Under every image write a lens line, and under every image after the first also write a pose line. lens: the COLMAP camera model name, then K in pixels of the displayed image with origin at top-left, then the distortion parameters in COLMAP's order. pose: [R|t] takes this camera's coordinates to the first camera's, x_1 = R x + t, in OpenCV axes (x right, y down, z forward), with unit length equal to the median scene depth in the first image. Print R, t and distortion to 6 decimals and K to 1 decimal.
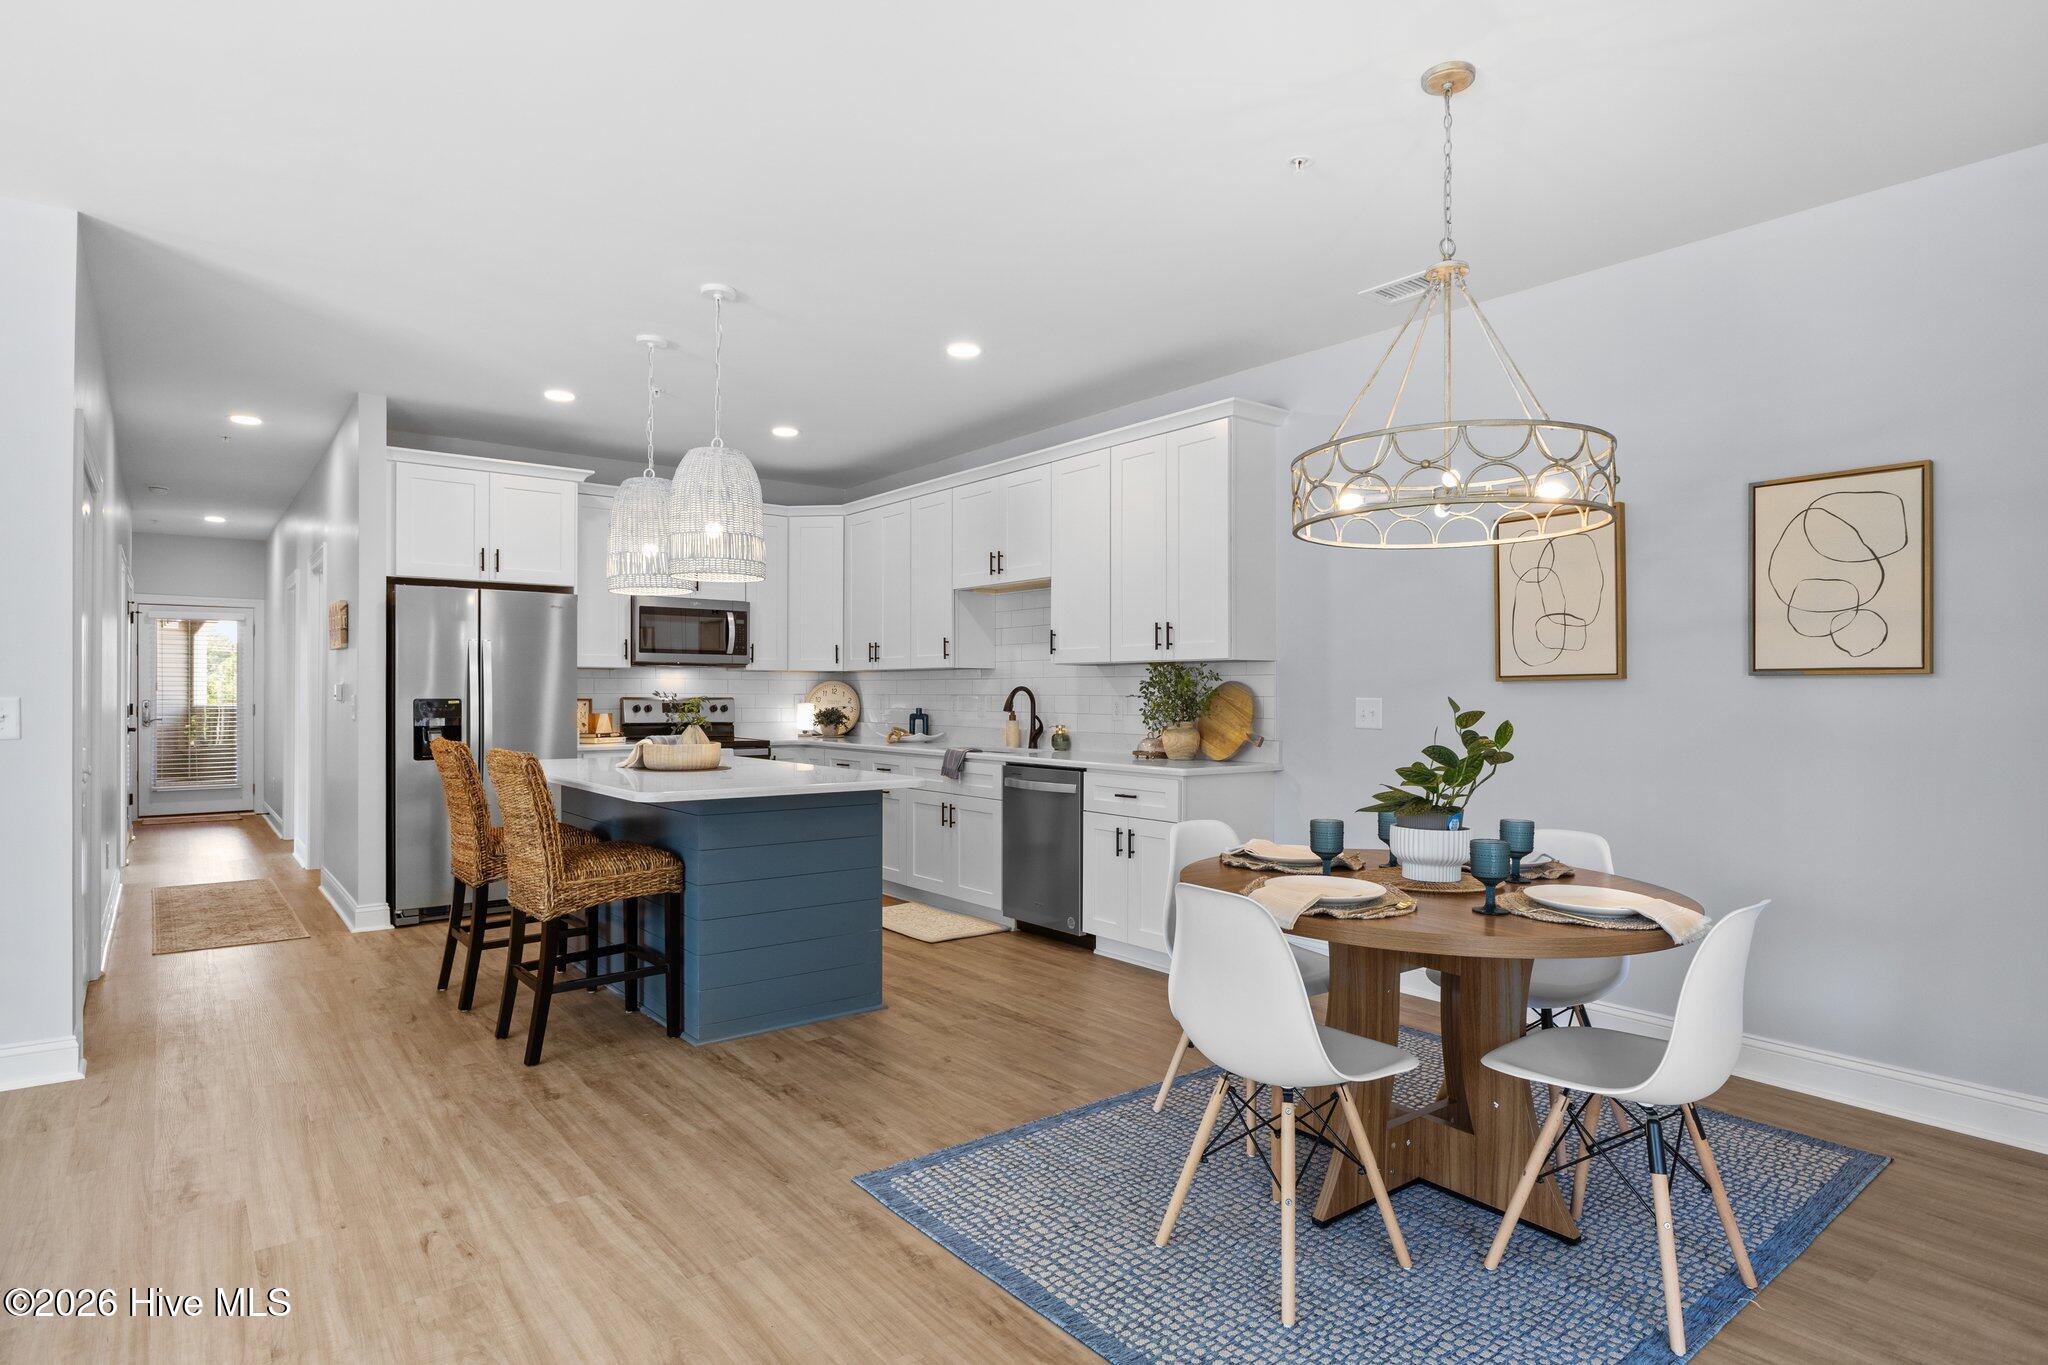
lens RADIAL K [[1090.6, 0, 1024.0], [0, 1090.6, 682.5], [0, 0, 1]] dist [0.003706, 0.000094]
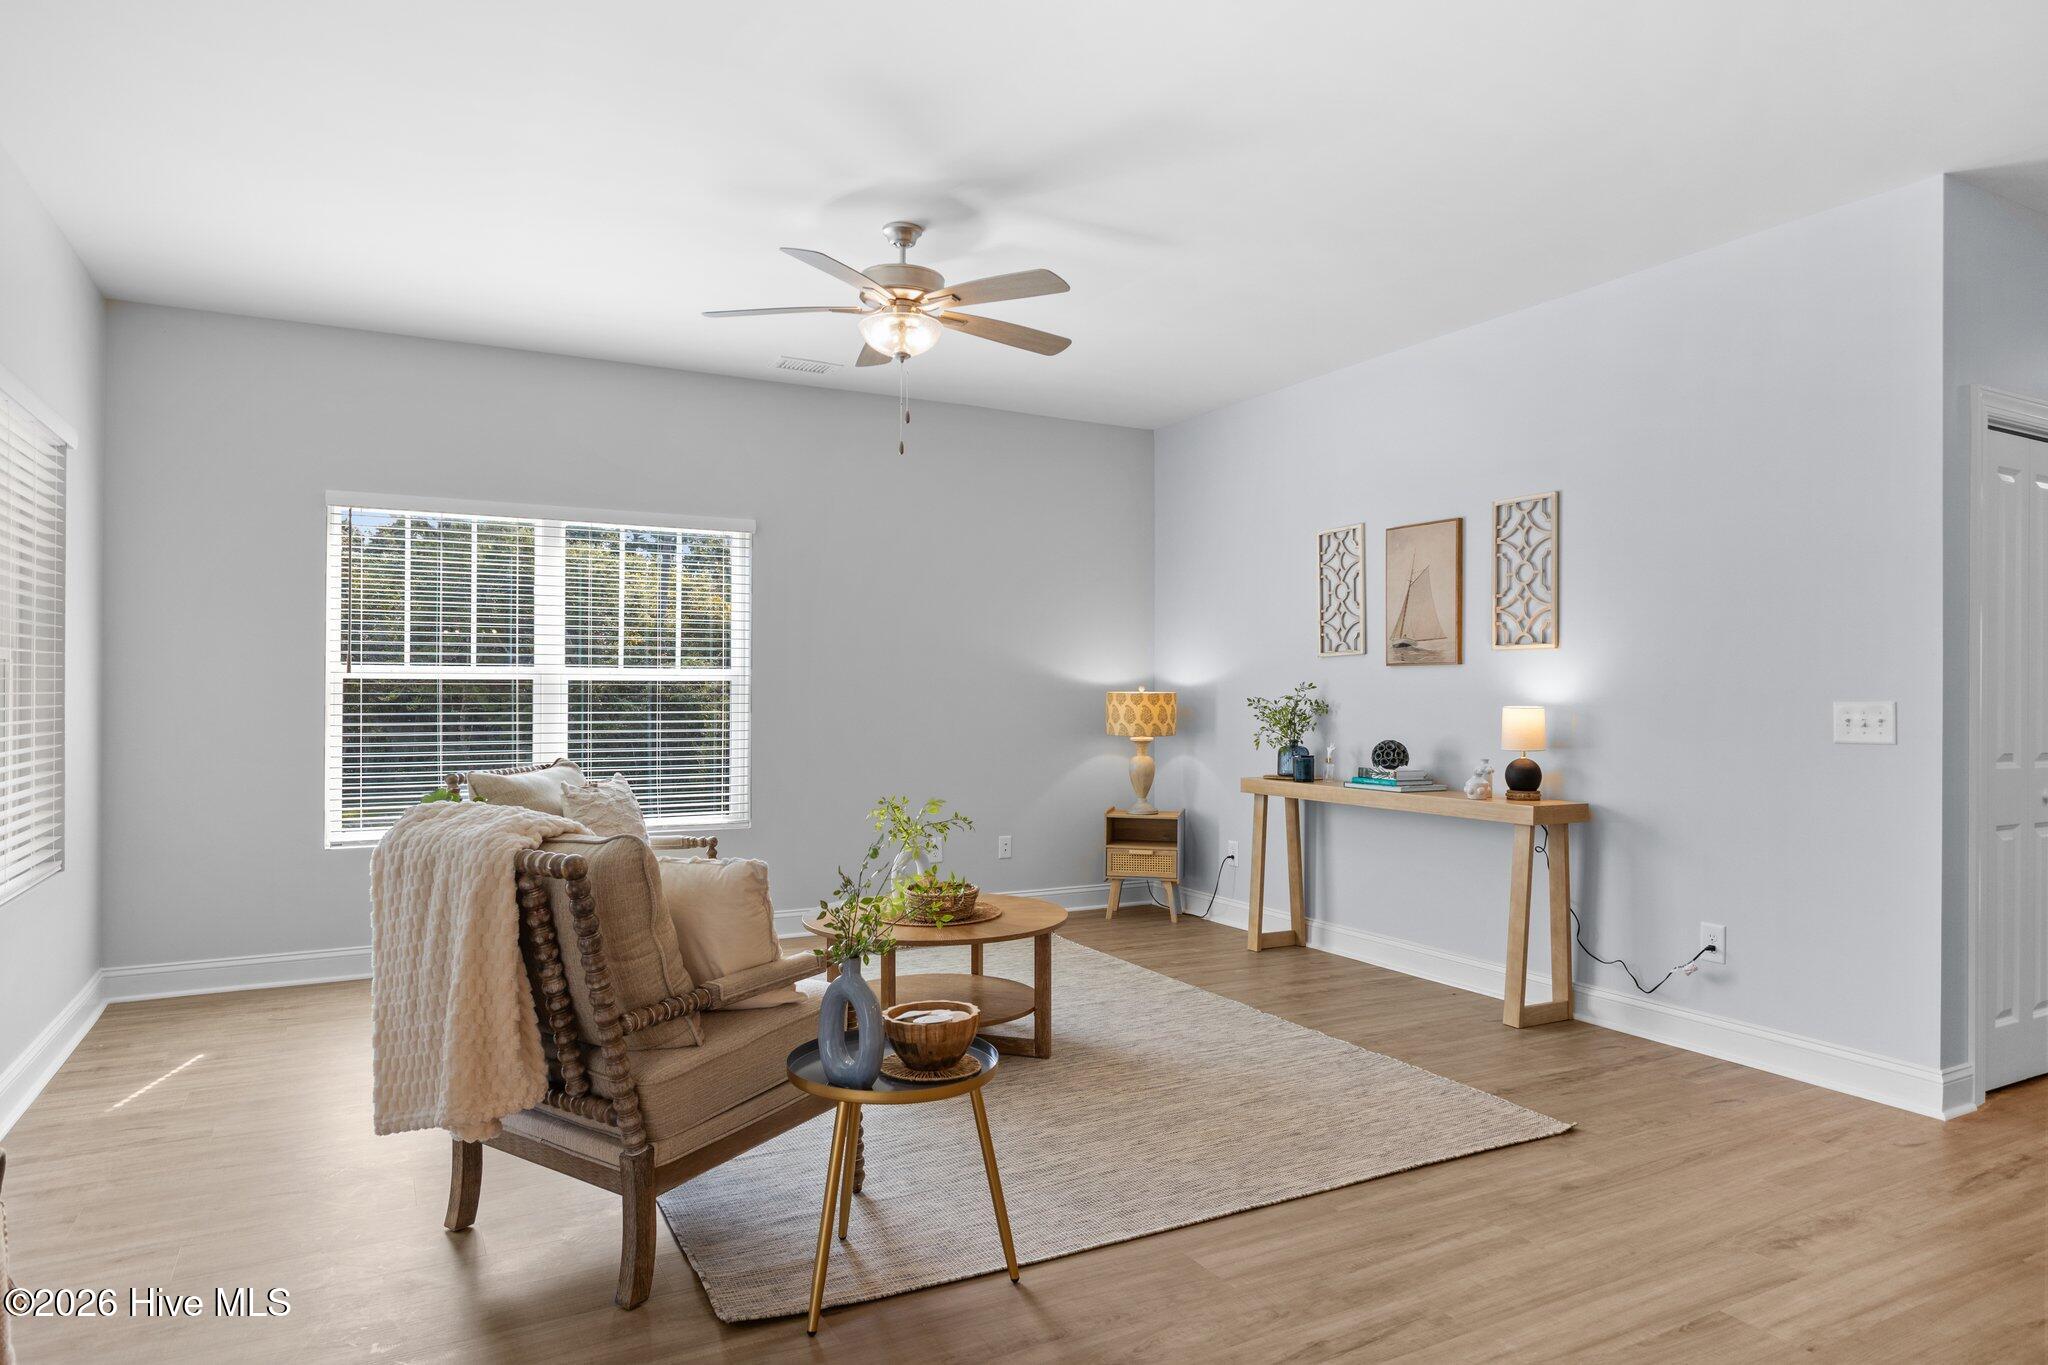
lens RADIAL K [[1231.3, 0, 1024.0], [0, 1231.3, 682.5], [0, 0, 1]] dist [0.006803, 0.001926]
pose [[-0.173750, -0.012450, -0.984711, 0.250009], [0.011739, 0.999823, -0.014712, 0.002837], [0.984720, -0.014116, -0.173573, 0.366329]]
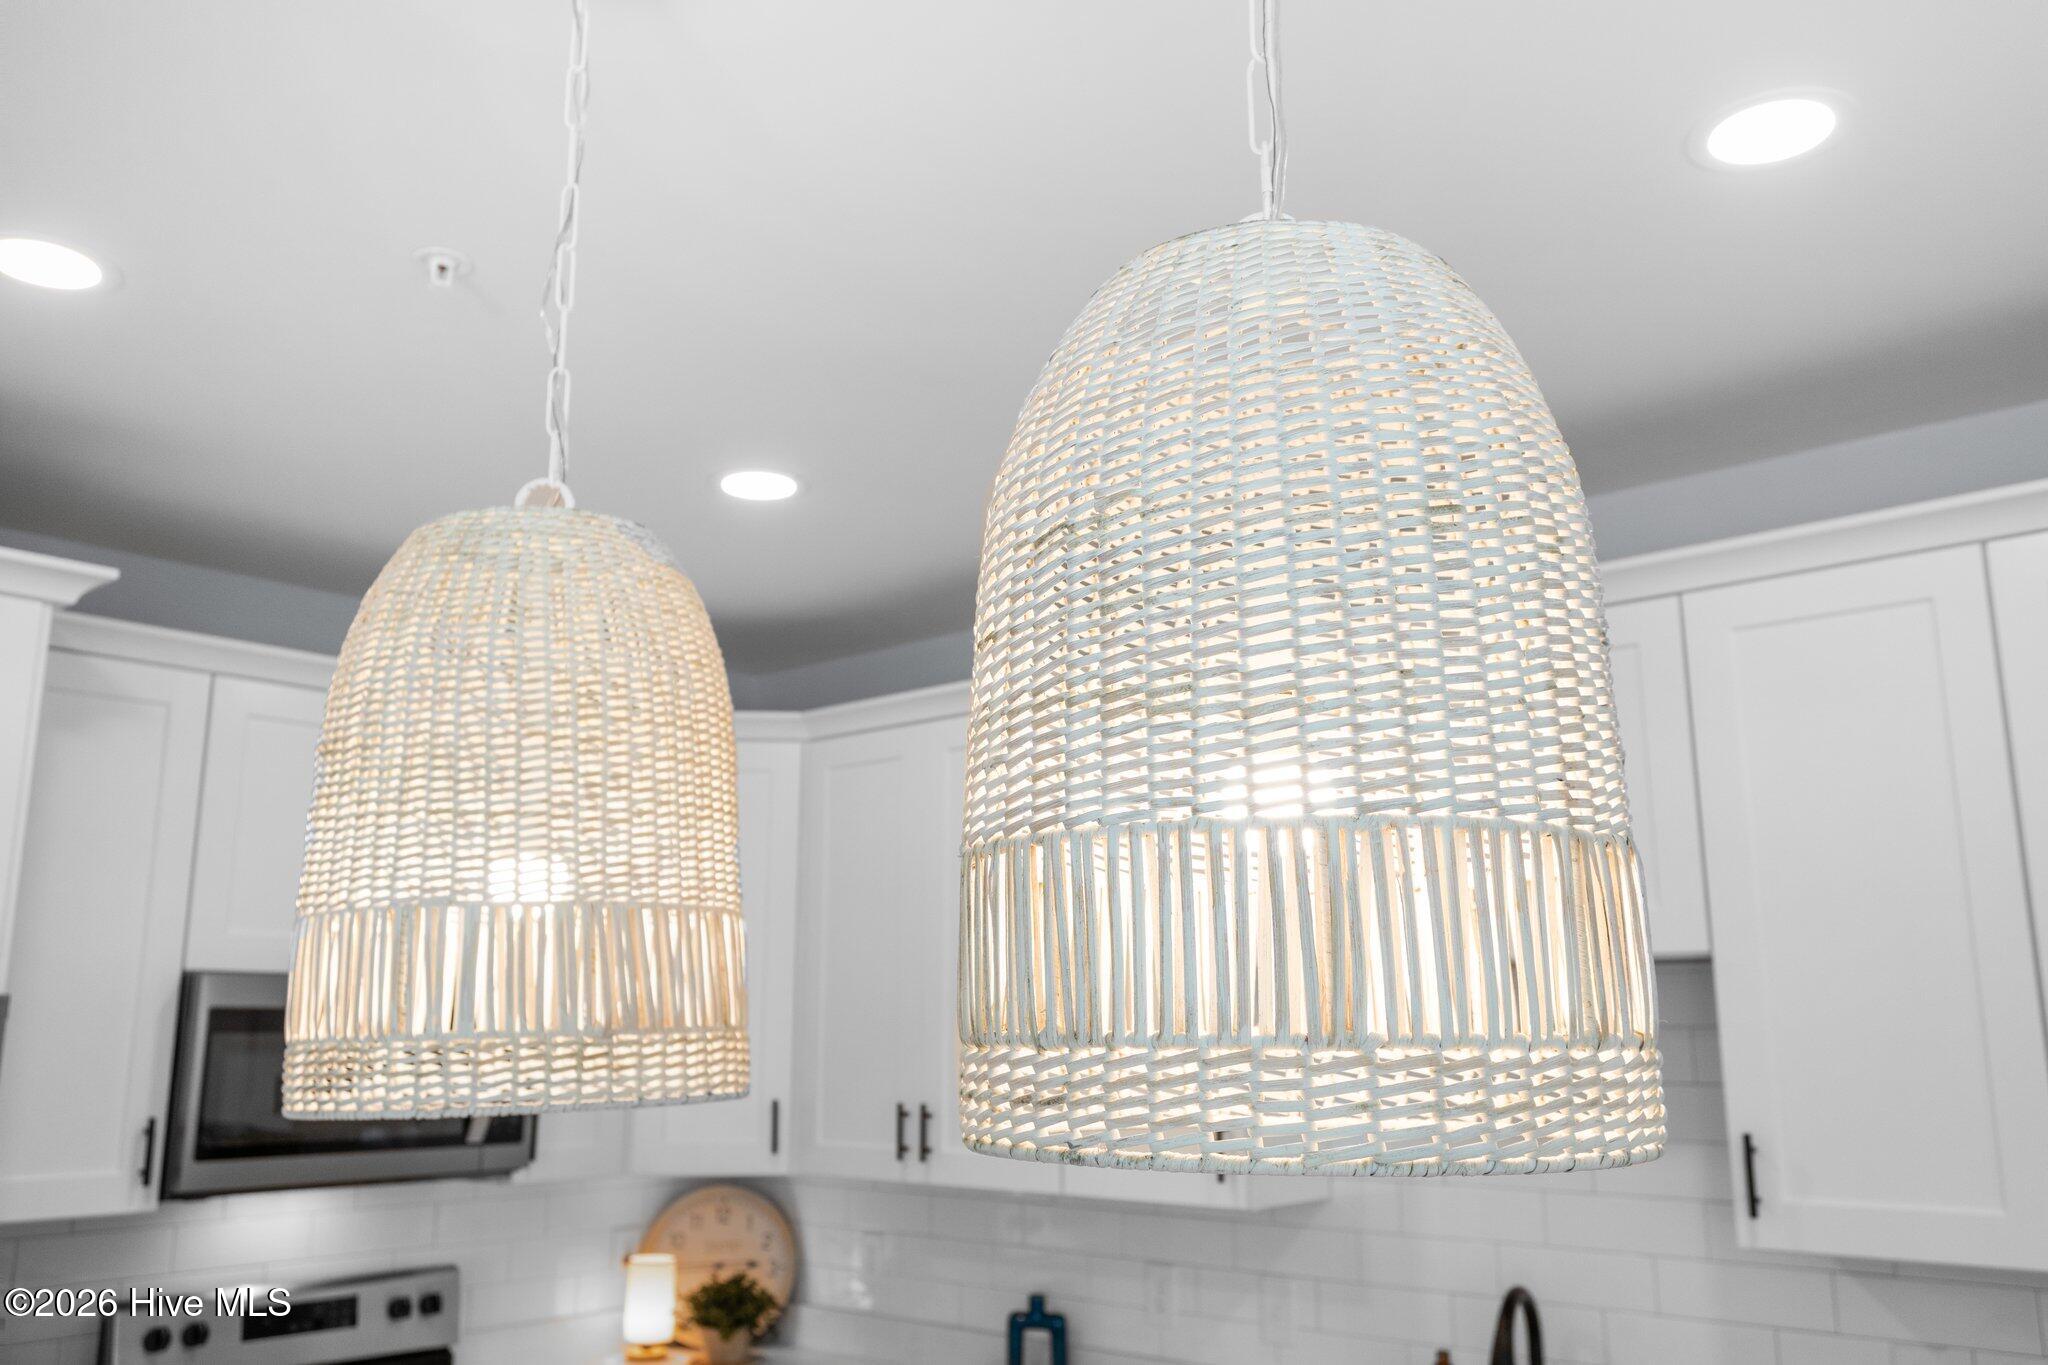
lens RADIAL K [[1646.4, 0, 1024.0], [0, 1646.4, 682.5], [0, 0, 1]] dist [0.020719, -0.000675]
pose [[0.981974, 0.032560, 0.186189, -0.374555], [0.004784, 0.980454, -0.196691, -0.118236], [-0.188954, 0.194036, 0.962625, 0.838896]]
